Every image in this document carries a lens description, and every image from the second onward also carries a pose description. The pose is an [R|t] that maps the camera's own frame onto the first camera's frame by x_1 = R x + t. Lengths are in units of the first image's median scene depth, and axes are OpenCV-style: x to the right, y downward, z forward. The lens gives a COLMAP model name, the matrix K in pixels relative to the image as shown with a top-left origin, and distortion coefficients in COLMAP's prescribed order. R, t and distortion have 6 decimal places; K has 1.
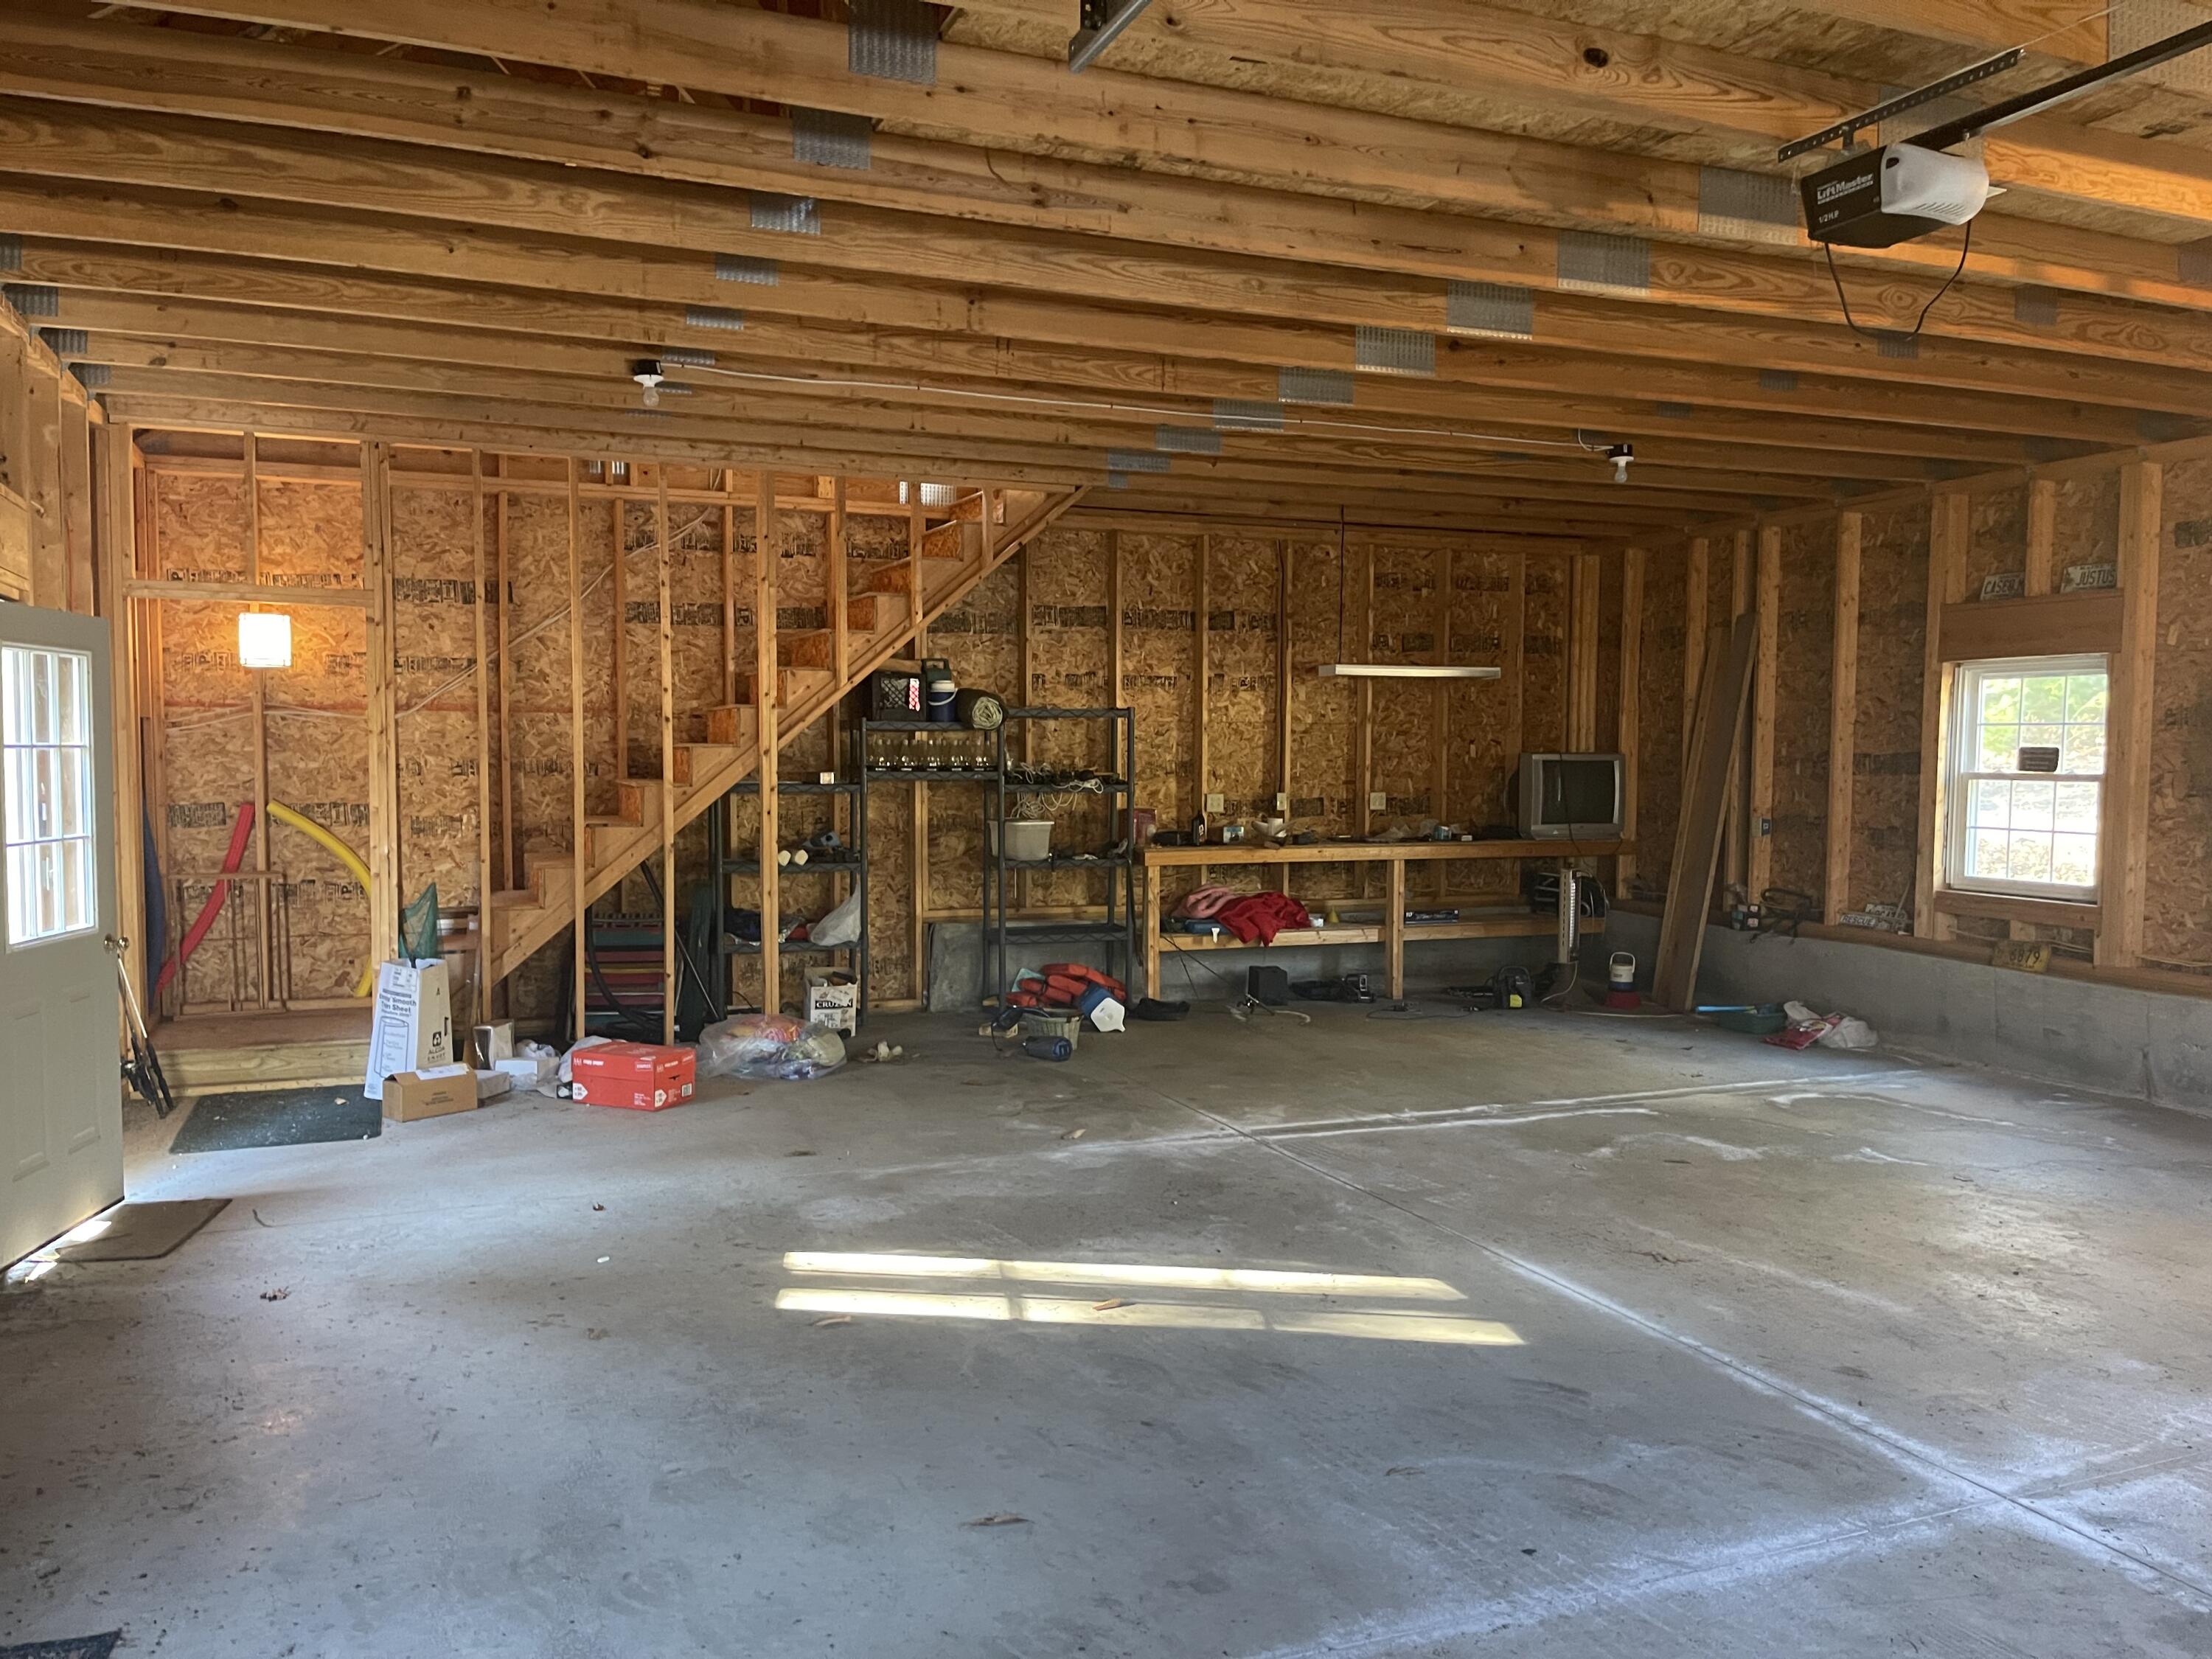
lens RADIAL K [[1657.9, 0, 1104.0], [0, 1657.9, 831.4], [0, 0, 1]] dist [0.071465, -0.082618]
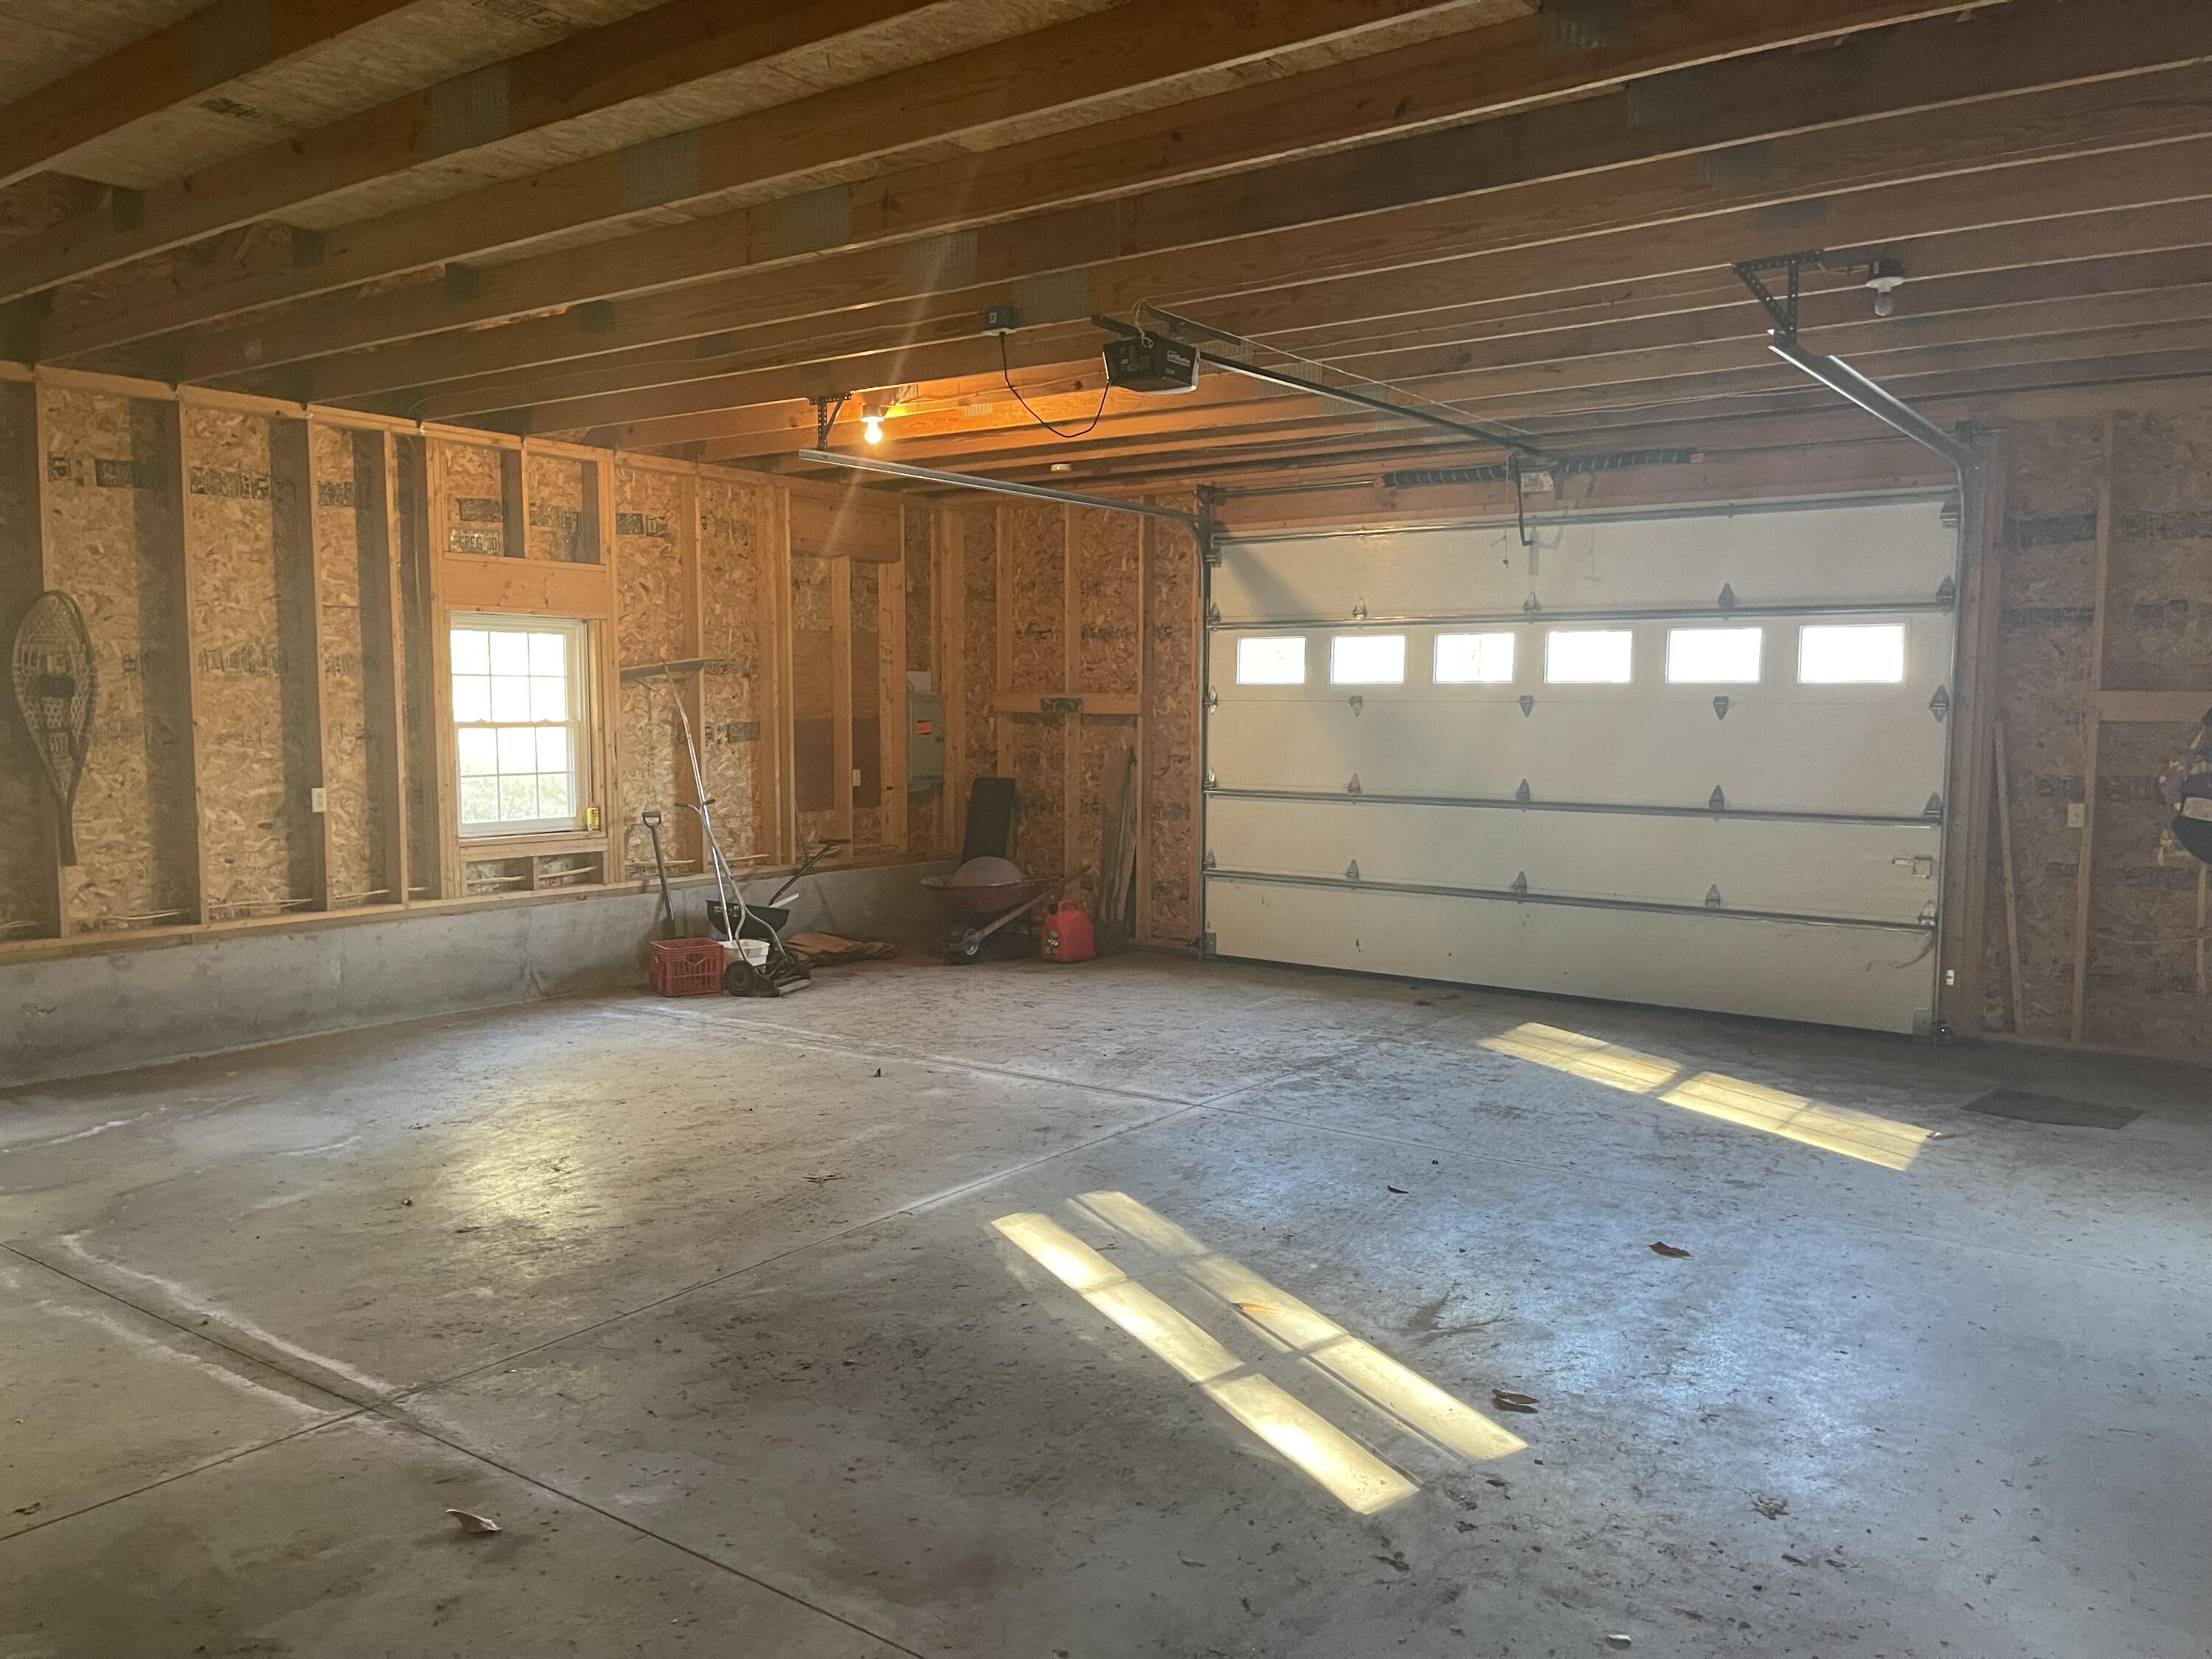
lens RADIAL K [[1657.9, 0, 1112.4], [0, 1657.9, 818.9], [0, 0, 1]] dist [0.071465, -0.082618]
pose [[-0.529204, -0.066948, 0.845849, -0.693070], [0.036356, 0.994178, 0.101434, -0.080496], [-0.847716, 0.084431, -0.523689, 1.471916]]
